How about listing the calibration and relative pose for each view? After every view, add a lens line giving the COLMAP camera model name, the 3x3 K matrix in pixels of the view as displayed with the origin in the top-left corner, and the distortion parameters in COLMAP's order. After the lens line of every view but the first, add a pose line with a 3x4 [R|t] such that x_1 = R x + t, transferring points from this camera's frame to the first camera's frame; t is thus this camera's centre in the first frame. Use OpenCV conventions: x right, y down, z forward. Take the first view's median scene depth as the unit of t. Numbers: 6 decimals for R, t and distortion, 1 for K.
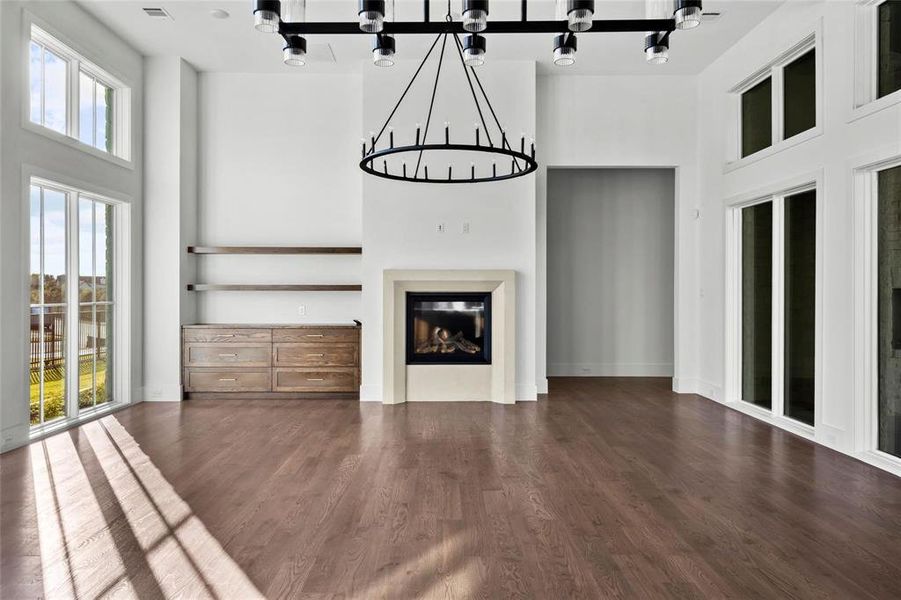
lens RADIAL K [[605.1, 0, 458.3], [0, 605.1, 288.2], [0, 0, 1]] dist [-0.014522, -0.000607]
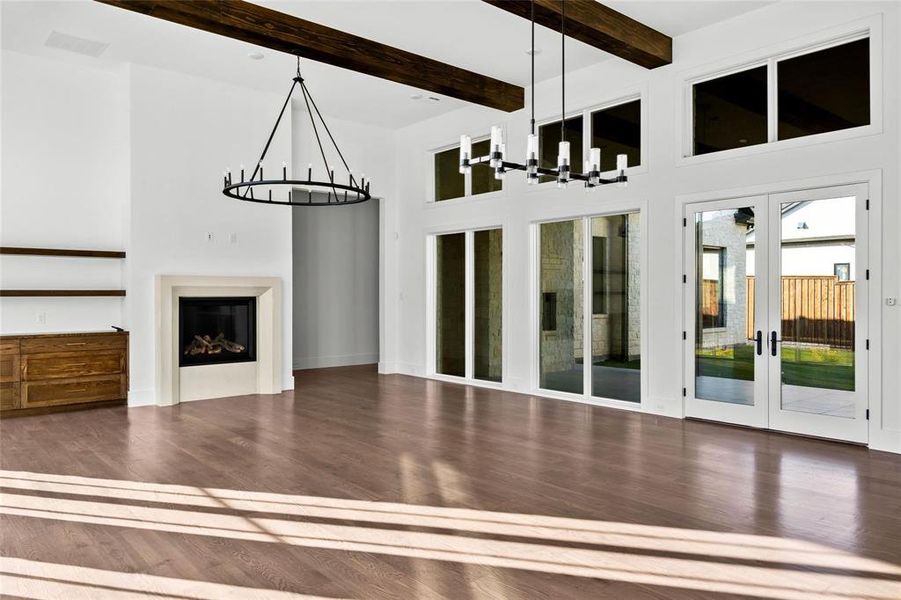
lens RADIAL K [[605.1, 0, 458.3], [0, 605.1, 288.2], [0, 0, 1]] dist [-0.014522, -0.000607]
pose [[0.762589, 0.003663, 0.646872, -0.389576], [0.002937, 0.999954, -0.009126, 0.001890], [-0.646876, 0.008859, 0.762544, -0.102261]]
